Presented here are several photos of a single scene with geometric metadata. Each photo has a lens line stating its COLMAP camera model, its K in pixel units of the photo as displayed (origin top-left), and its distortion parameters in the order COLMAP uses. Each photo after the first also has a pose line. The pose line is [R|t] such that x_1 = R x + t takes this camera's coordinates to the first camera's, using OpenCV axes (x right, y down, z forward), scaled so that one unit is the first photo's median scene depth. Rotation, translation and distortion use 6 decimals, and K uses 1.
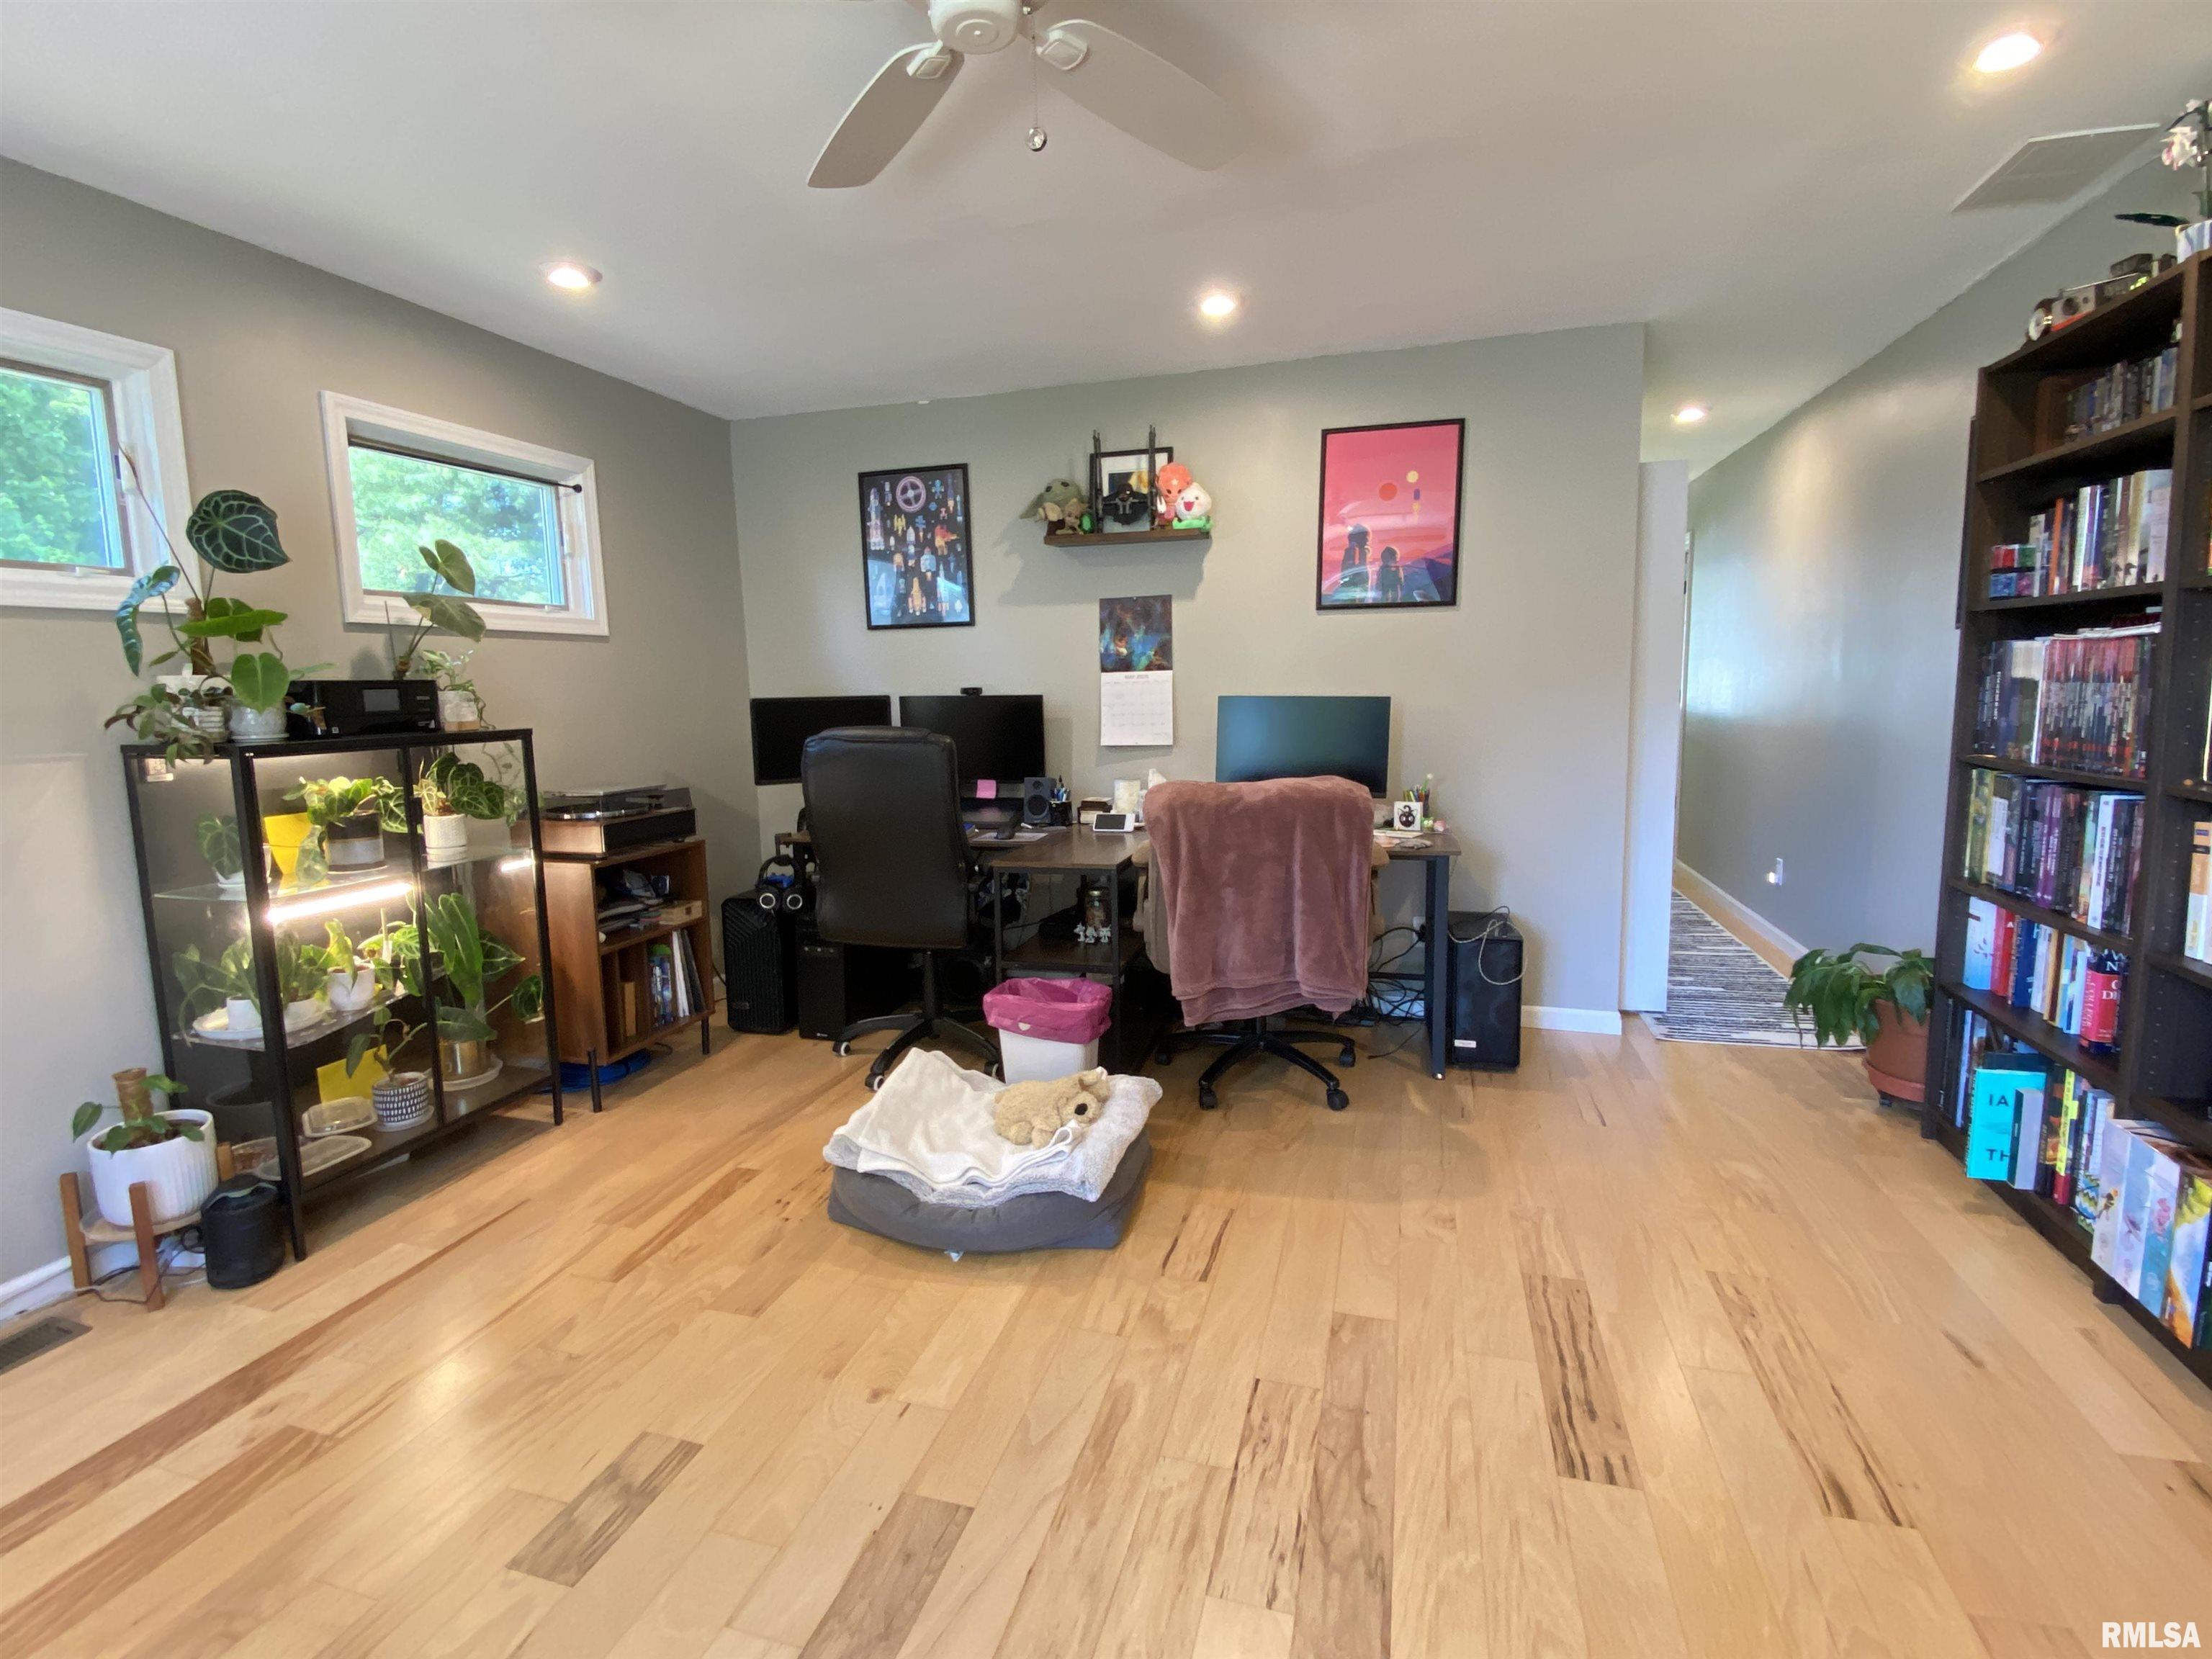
lens RADIAL K [[1032.7, 0, 1104.3], [0, 1032.7, 823.8], [0, 0, 1]] dist [0.012981, -0.016013]
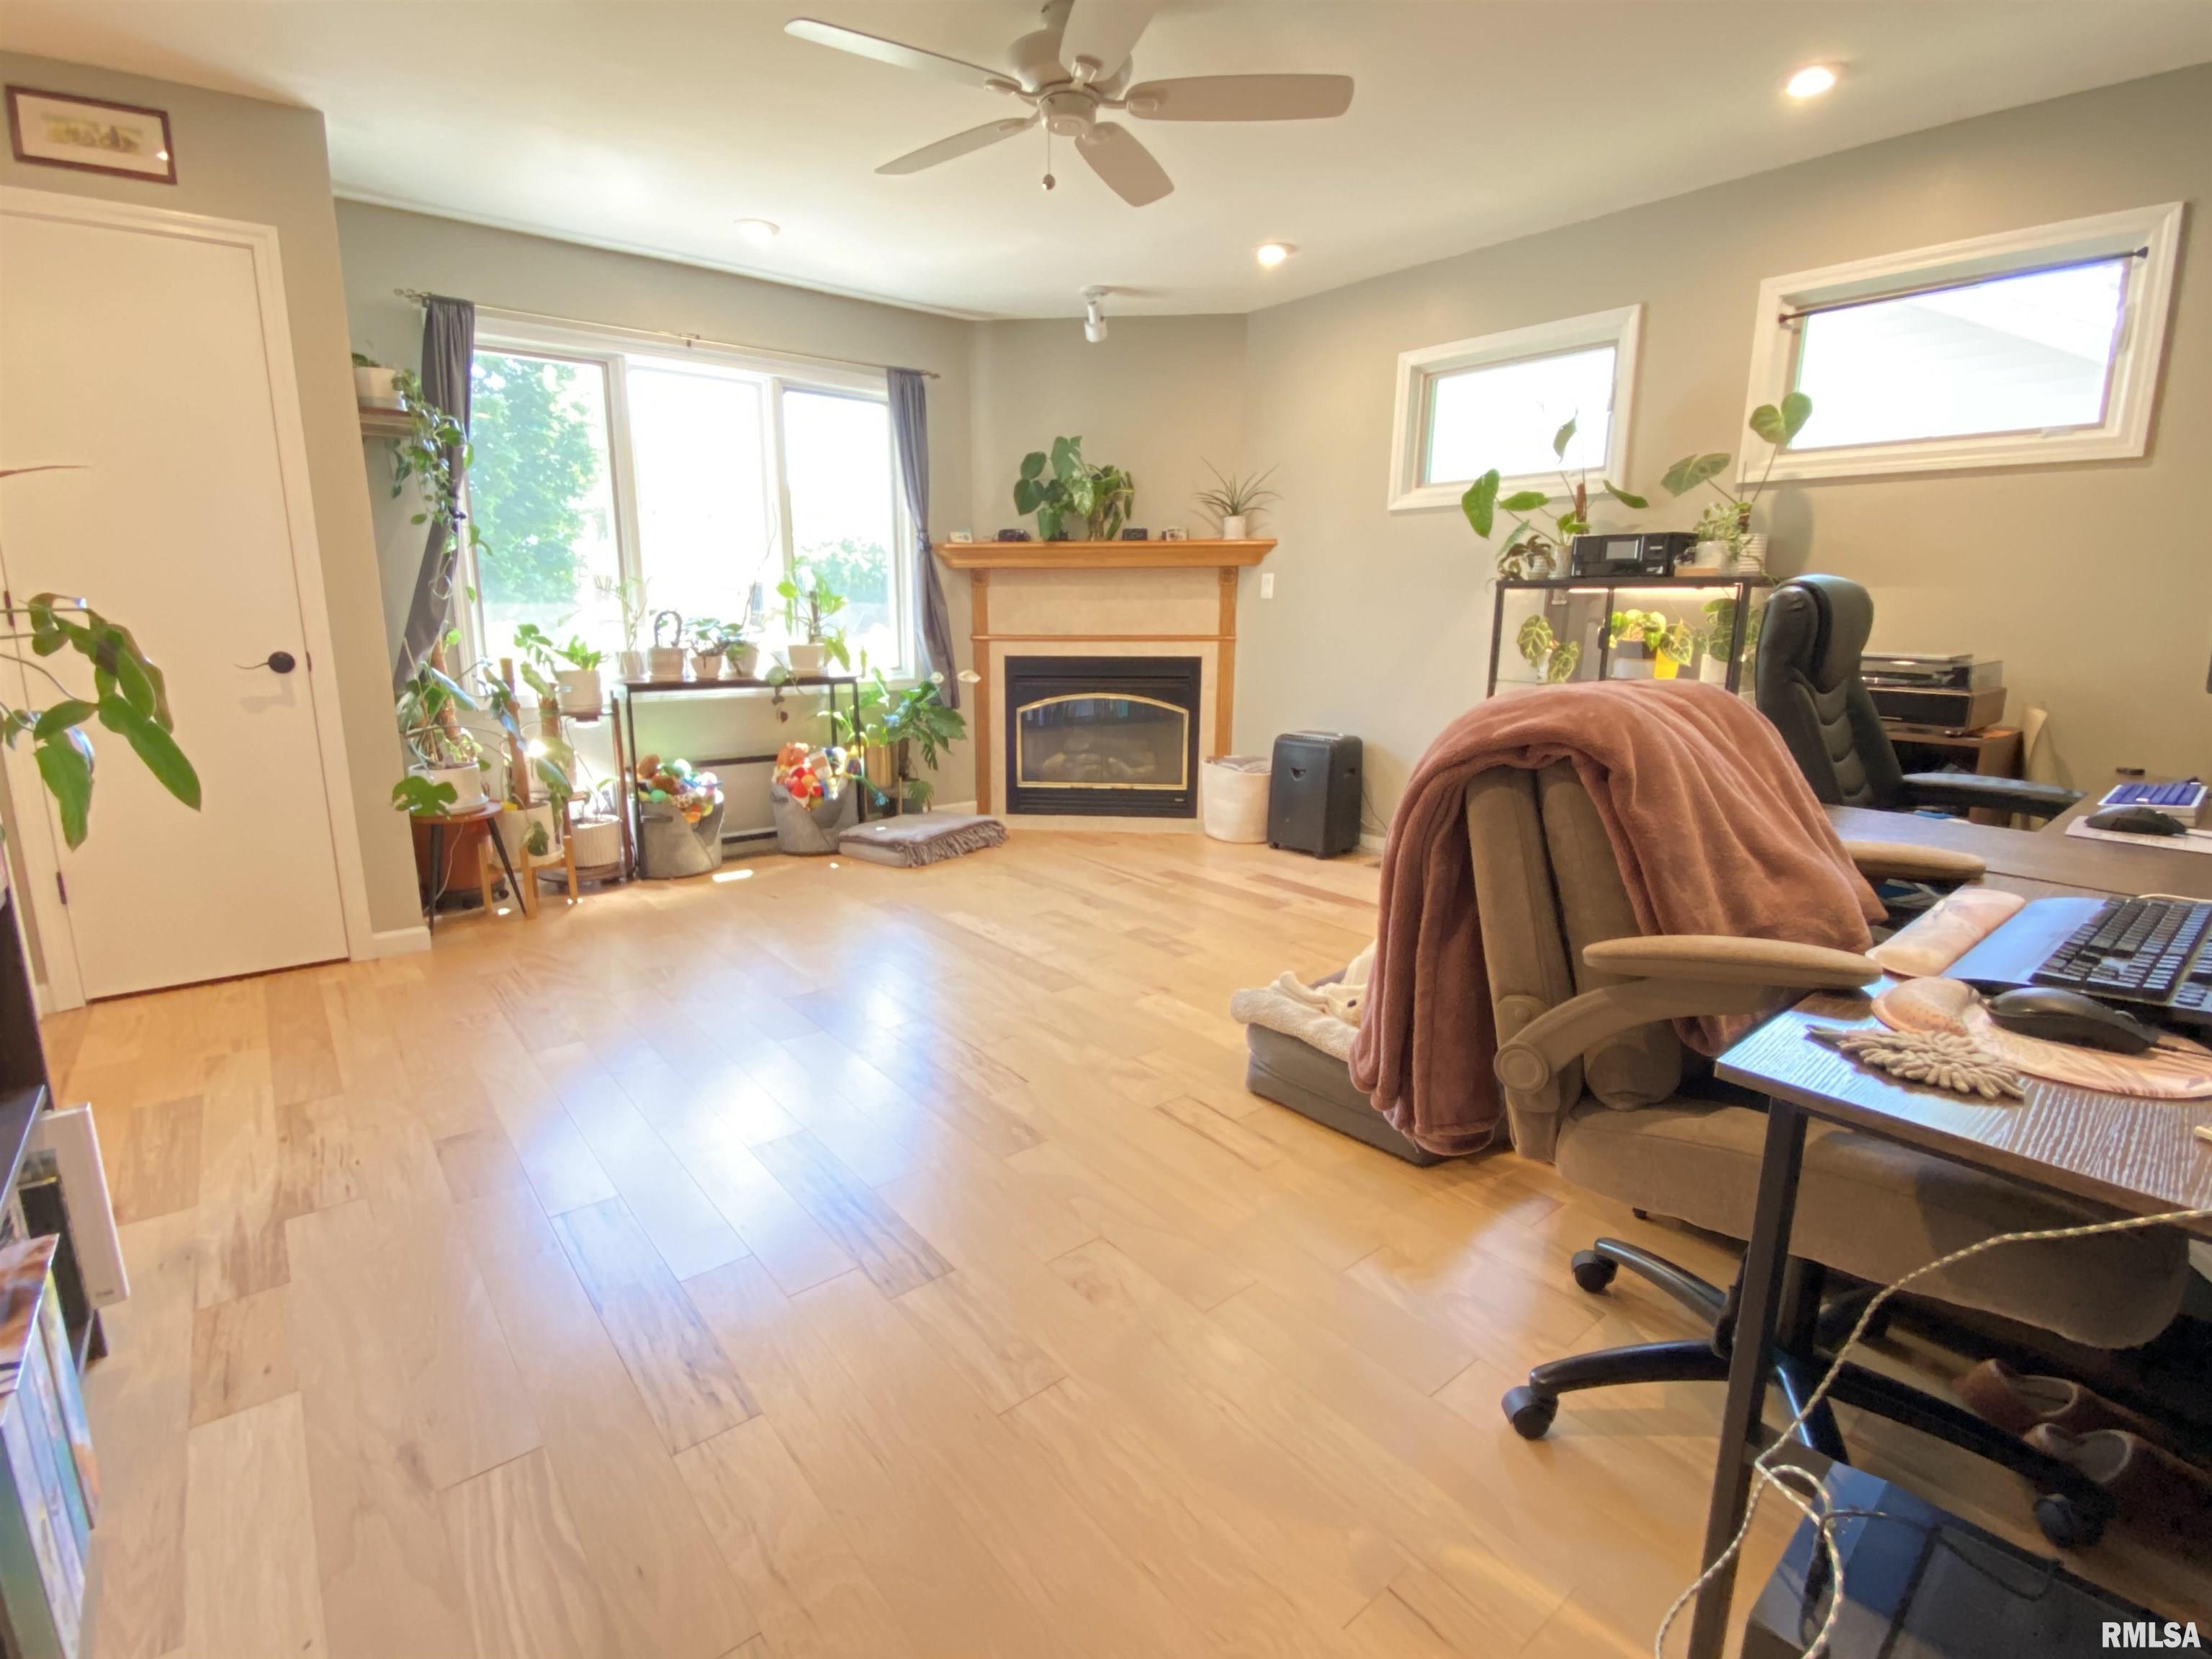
lens RADIAL K [[1032.7, 0, 1097.9], [0, 1032.7, 841.6], [0, 0, 1]] dist [0.012981, -0.016013]
pose [[-0.571393, 0.200360, -0.795843, 0.675240], [-0.097950, 0.946158, 0.308529, -0.097326], [0.814810, 0.254244, -0.521003, 1.059278]]
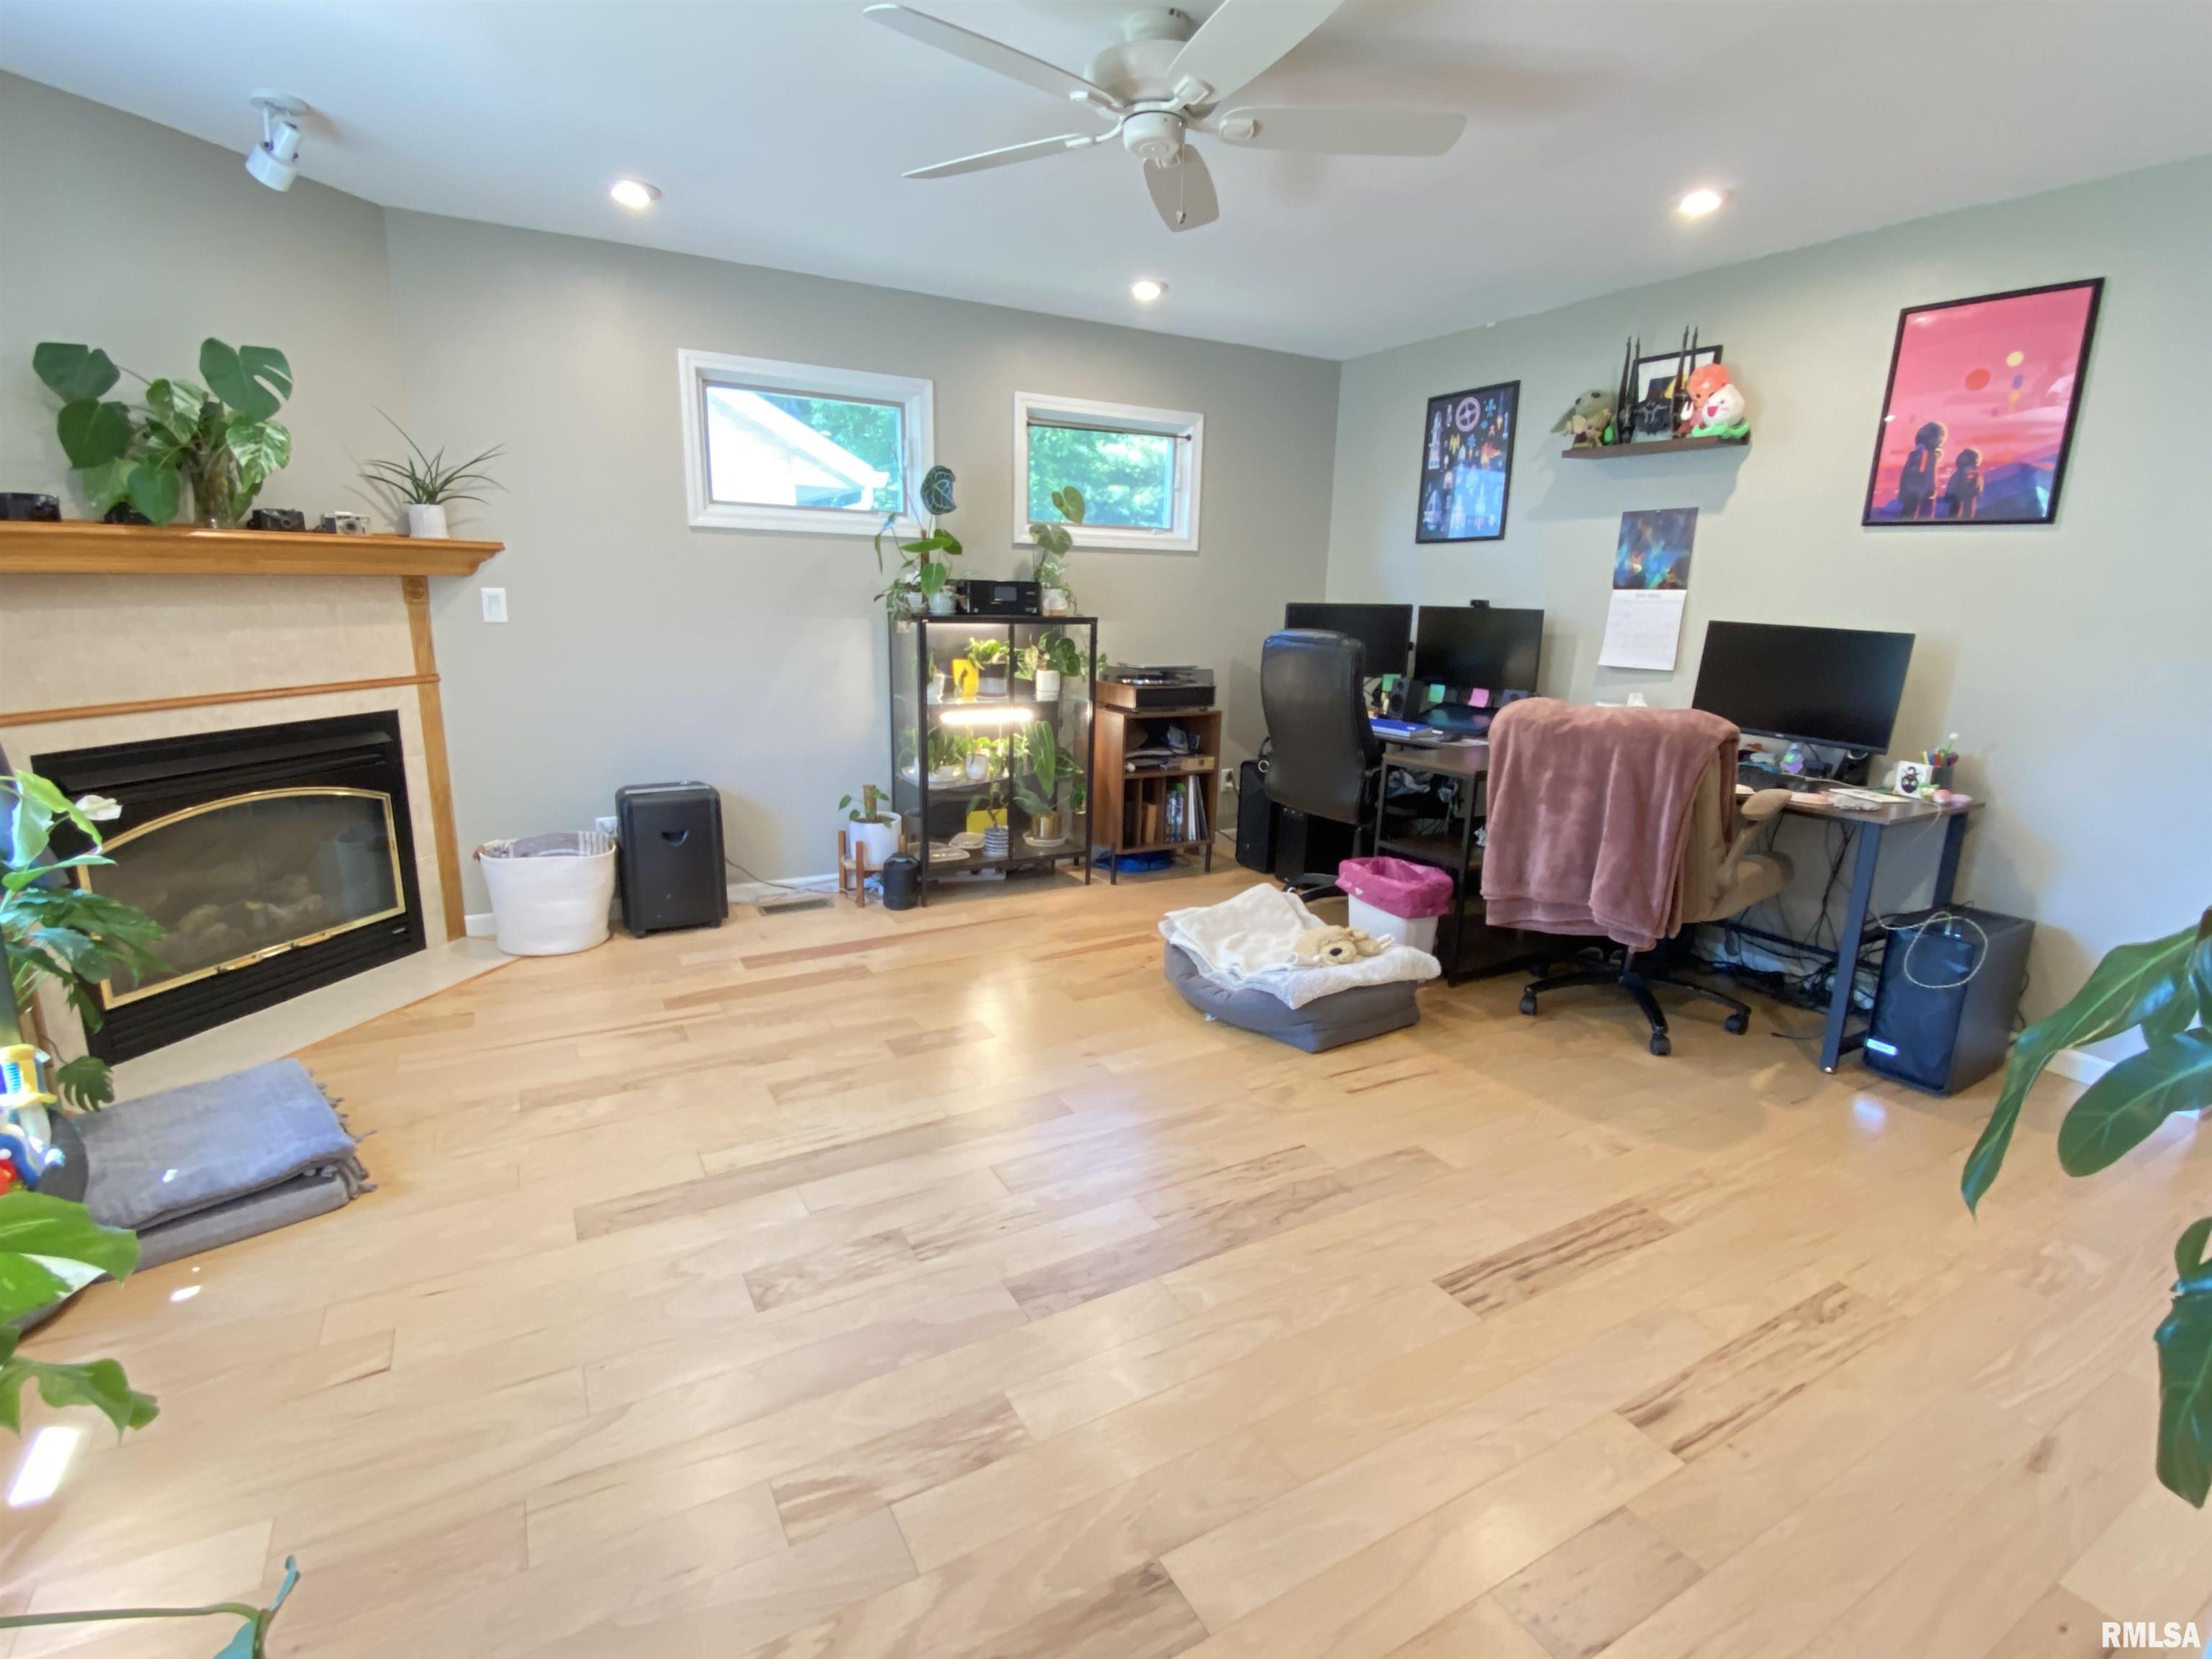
lens RADIAL K [[1032.7, 0, 1091.8], [0, 1032.7, 836.7], [0, 0, 1]] dist [0.012981, -0.016013]
pose [[0.715249, 0.197388, -0.670416, 0.480236], [-0.125968, 0.979986, 0.154141, -0.009665], [0.687423, -0.025798, 0.725799, -0.079254]]
